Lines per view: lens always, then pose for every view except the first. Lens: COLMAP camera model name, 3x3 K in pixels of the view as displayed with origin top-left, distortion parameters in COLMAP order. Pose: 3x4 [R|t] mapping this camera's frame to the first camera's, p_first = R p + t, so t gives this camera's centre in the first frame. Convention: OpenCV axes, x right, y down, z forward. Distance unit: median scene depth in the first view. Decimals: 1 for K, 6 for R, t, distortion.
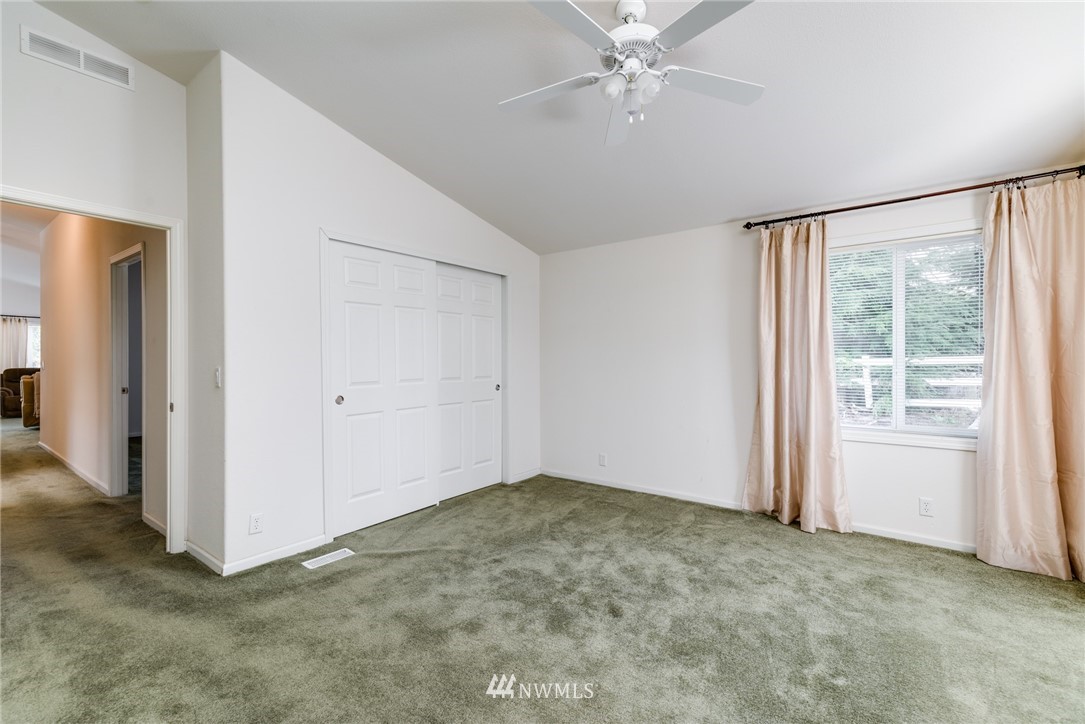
lens RADIAL K [[468.1, 0, 546.1], [0, 468.1, 357.8], [0, 0, 1]] dist [0.012282, -0.000698]
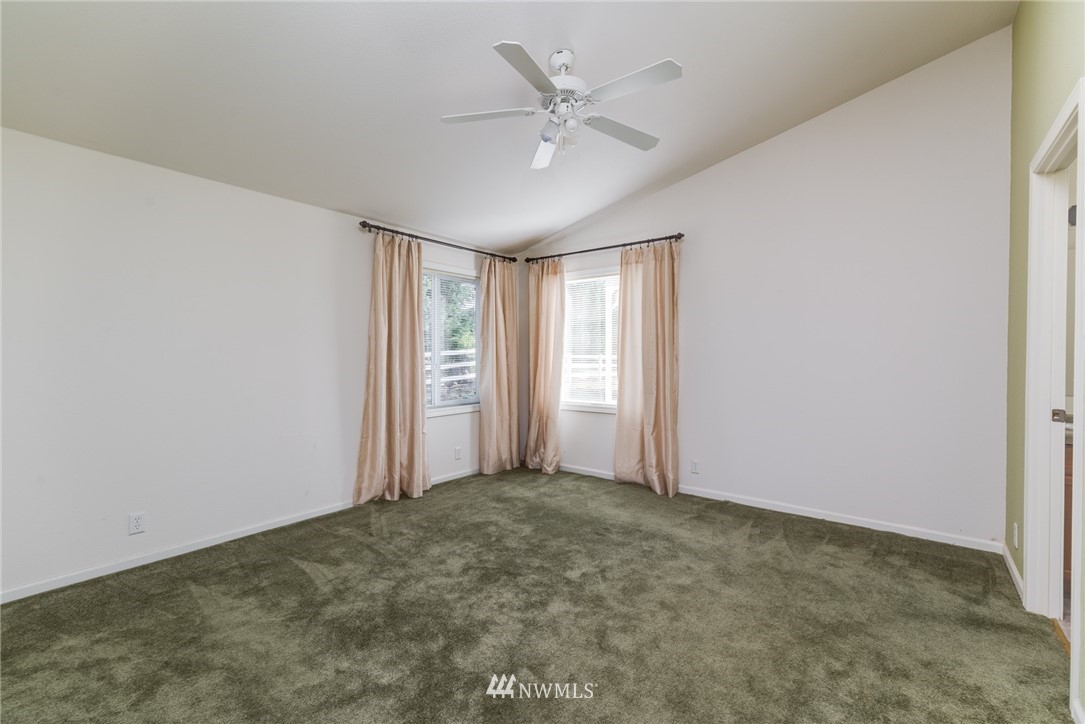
lens RADIAL K [[468.1, 0, 545.2], [0, 468.1, 363.9], [0, 0, 1]] dist [0.012282, -0.000698]
pose [[0.014184, -0.015872, 0.999773, -0.635619], [-0.003031, 0.999869, 0.015916, 0.004240], [-0.999895, -0.003257, 0.014134, 0.642225]]
